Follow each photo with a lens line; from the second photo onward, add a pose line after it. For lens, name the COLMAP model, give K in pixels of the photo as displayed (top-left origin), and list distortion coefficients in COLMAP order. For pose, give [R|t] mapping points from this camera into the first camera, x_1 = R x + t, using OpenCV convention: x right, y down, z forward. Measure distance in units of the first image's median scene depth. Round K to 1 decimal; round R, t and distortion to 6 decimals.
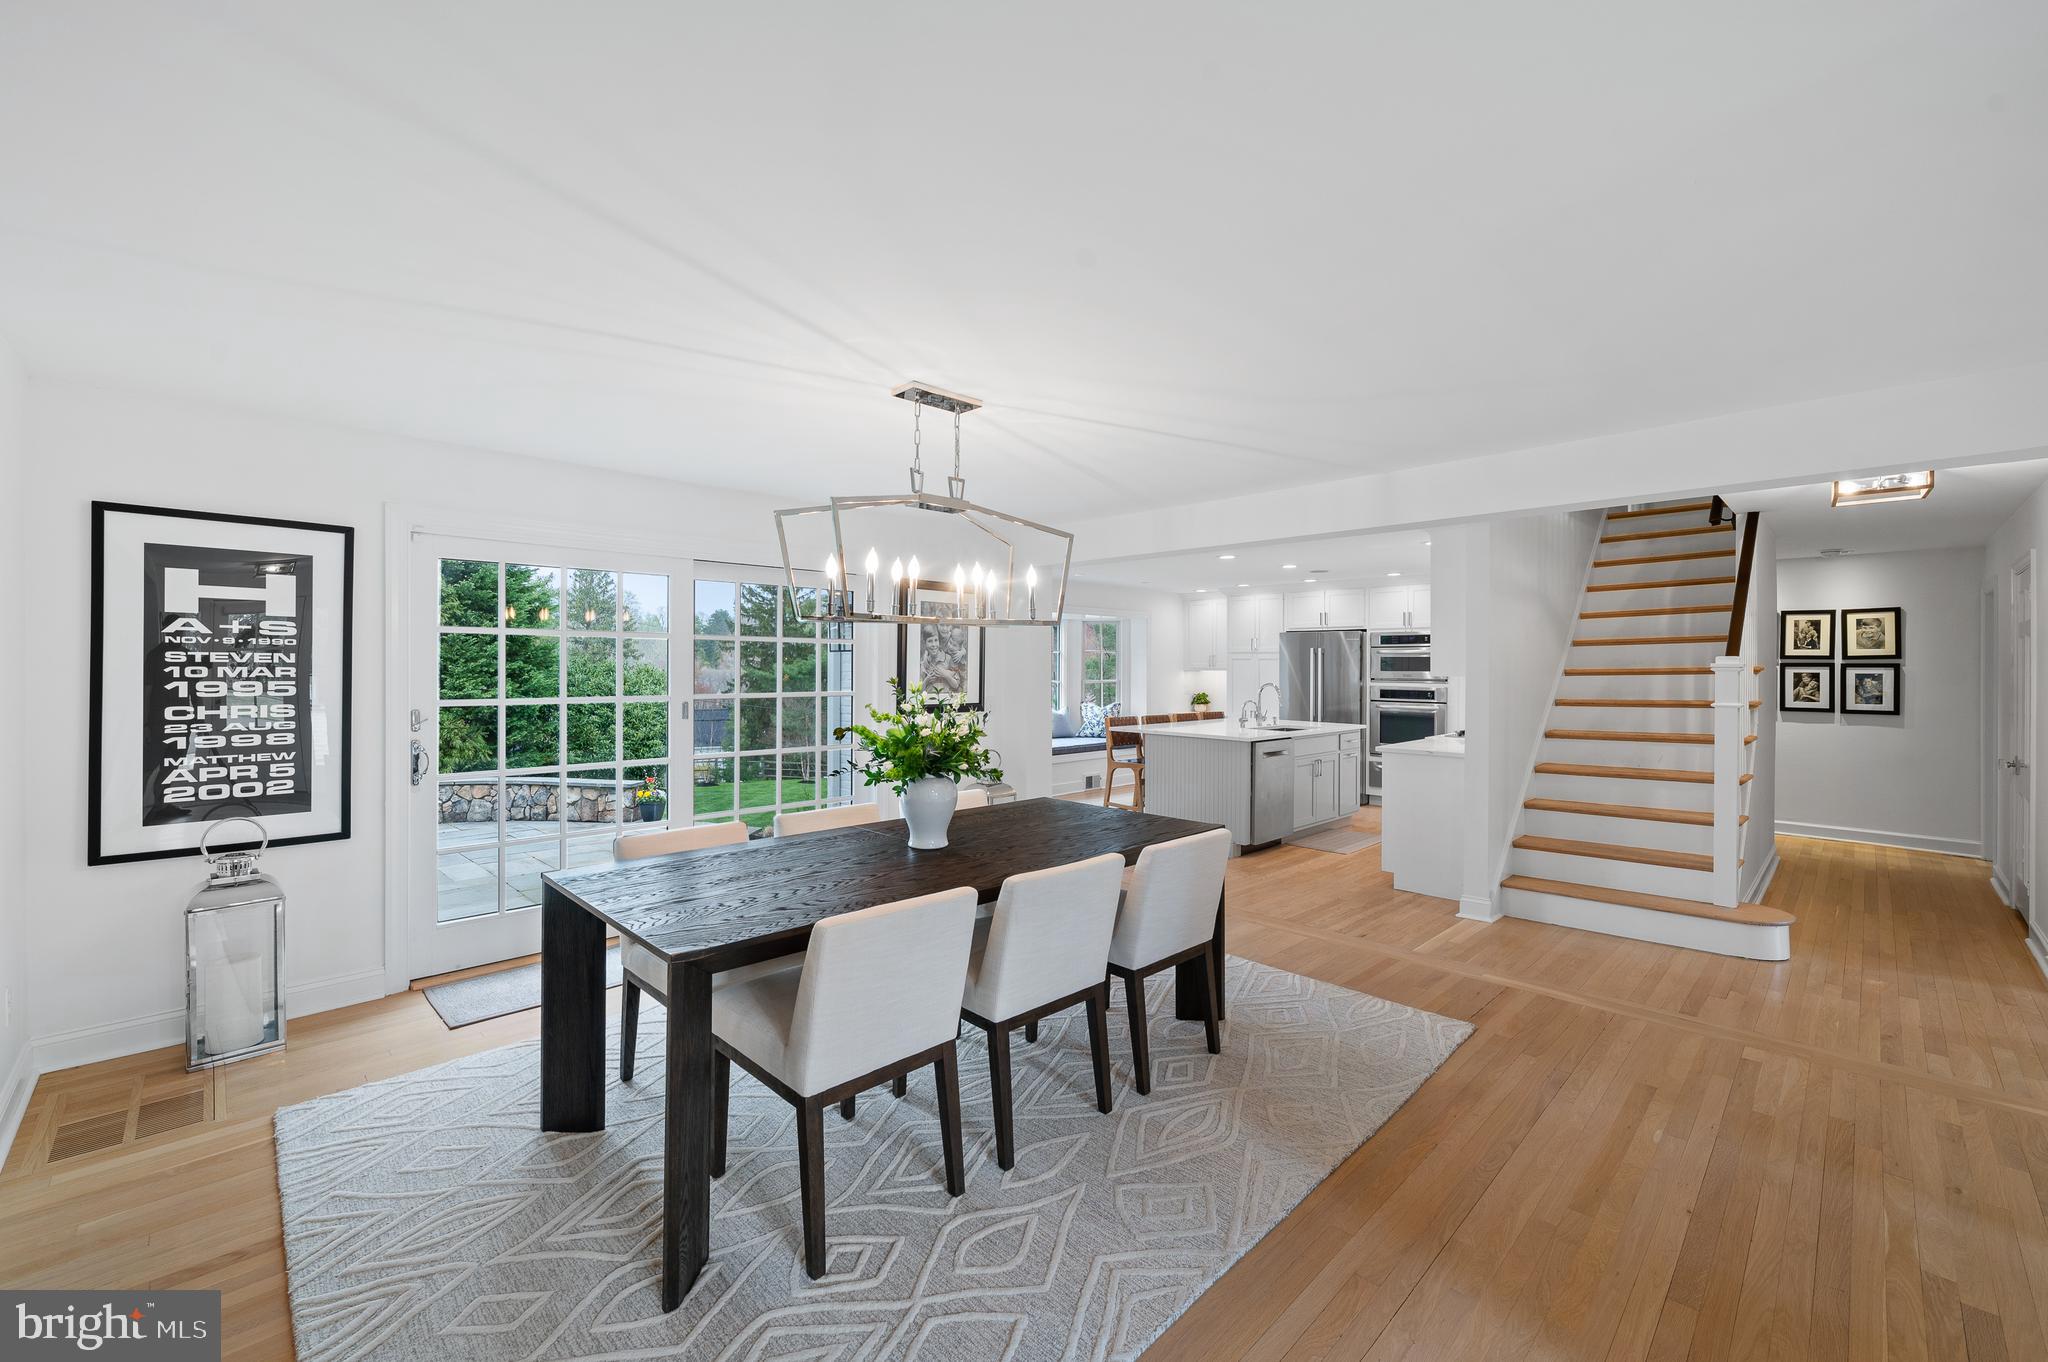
lens RADIAL K [[826.1, 0, 1026.8], [0, 826.1, 669.4], [0, 0, 1]] dist [-0.000703, 0.000437]
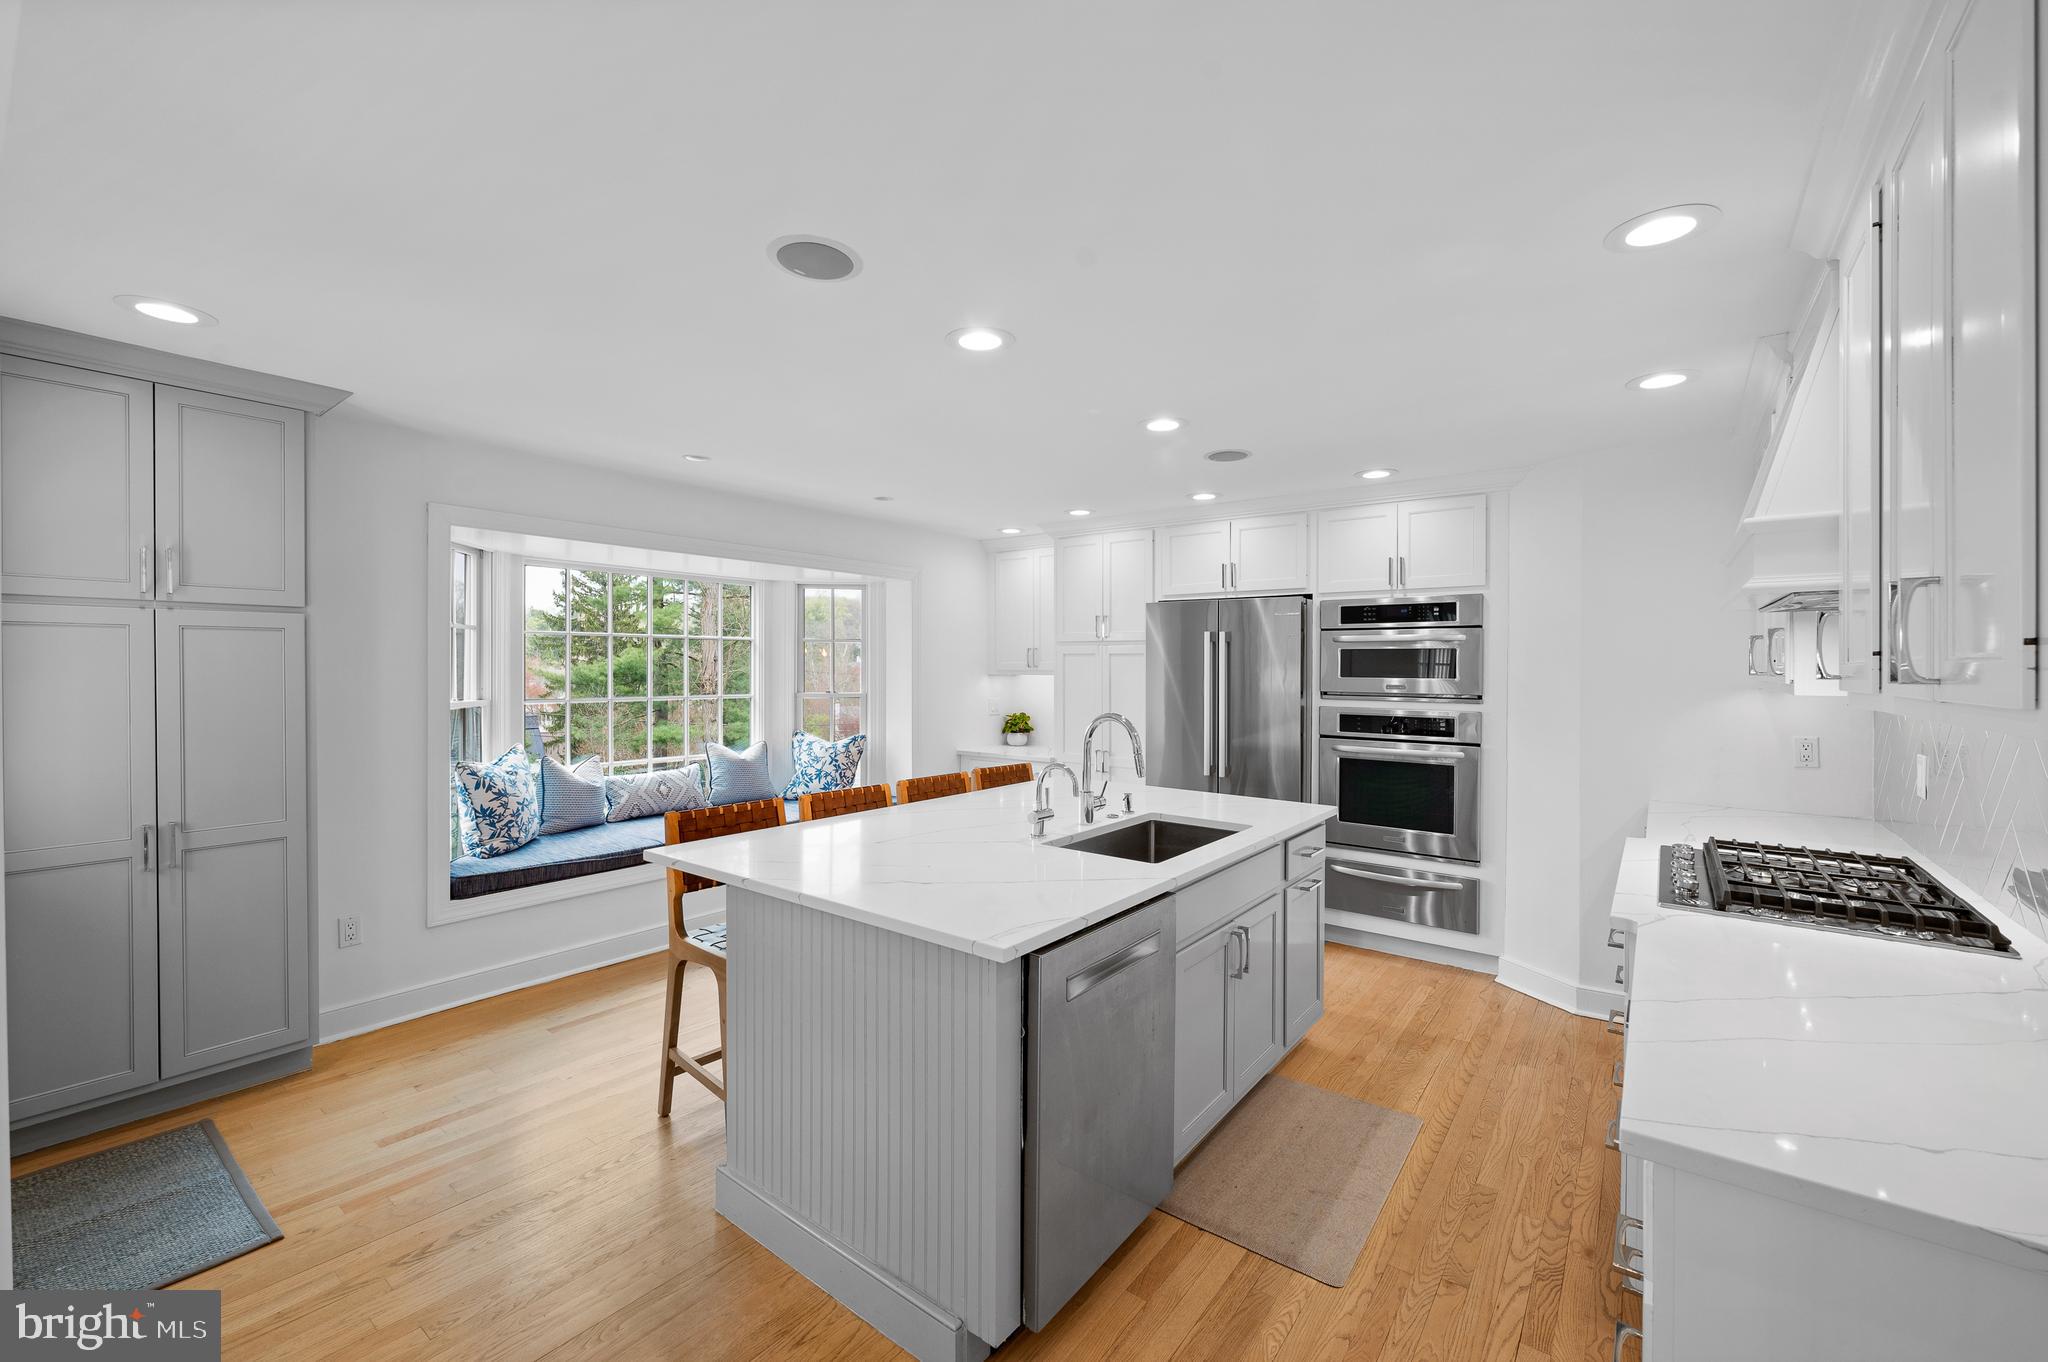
lens RADIAL K [[829.4, 0, 1029.5], [0, 829.4, 672.6], [0, 0, 1]] dist [0.000094, -0.000181]
pose [[0.989706, -0.001527, 0.143109, 0.258371], [0.000955, 0.999991, 0.004062, -0.004546], [-0.143114, -0.003884, 0.989699, 0.804659]]
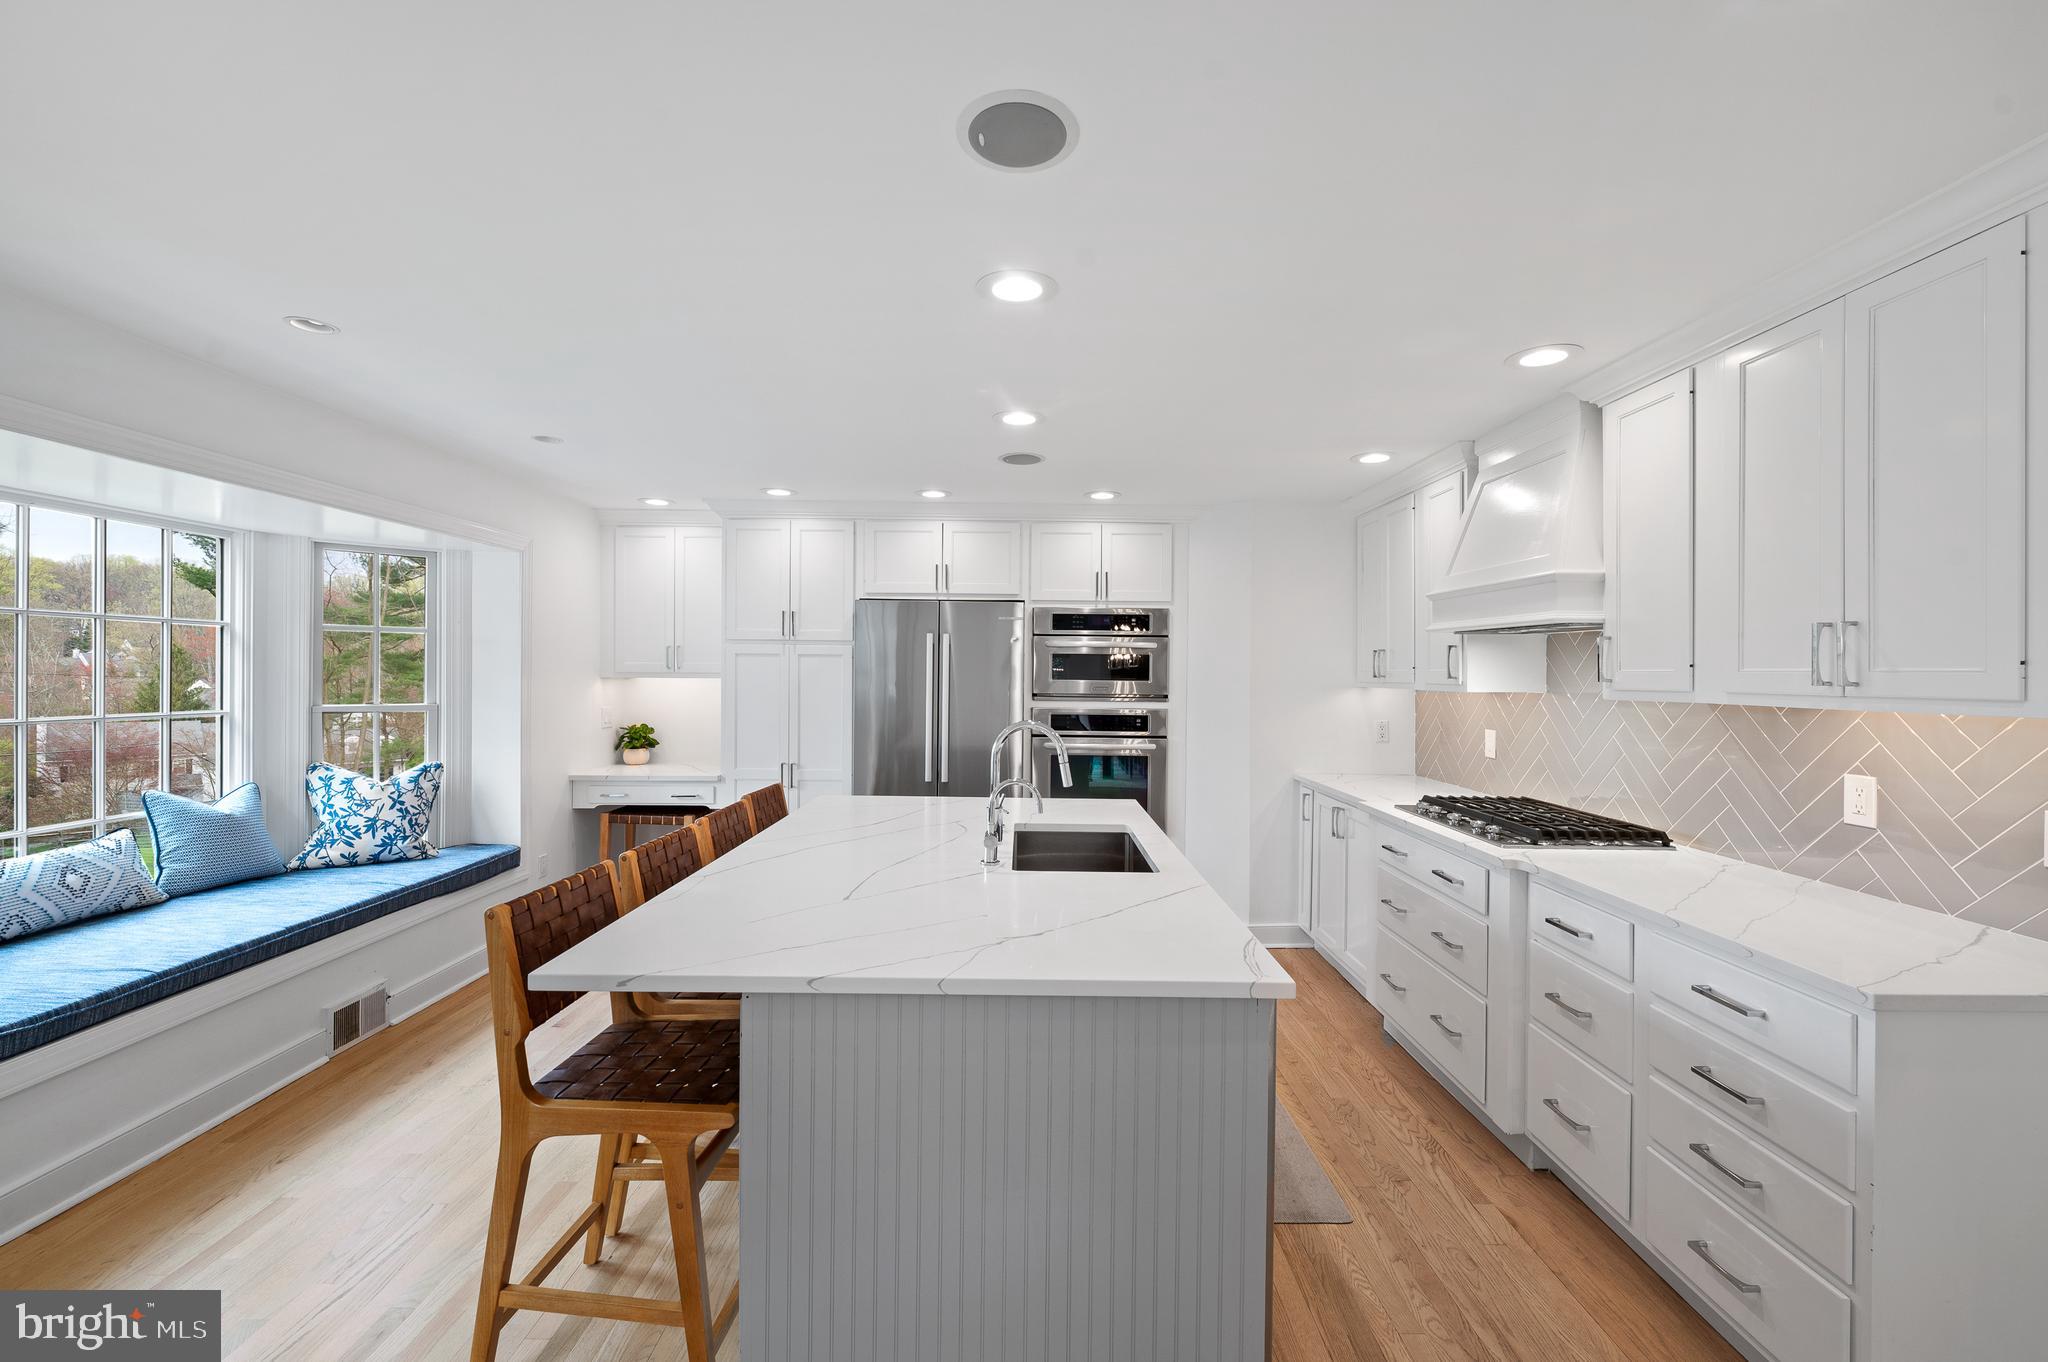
lens RADIAL K [[833.1, 0, 1025.1], [0, 833.1, 672.8], [0, 0, 1]] dist [-0.000555, 0.000270]
pose [[0.700609, -0.000607, 0.713545, 0.047500], [-0.002156, 0.999993, 0.002967, -0.006225], [-0.713542, -0.003617, 0.700603, 0.962775]]
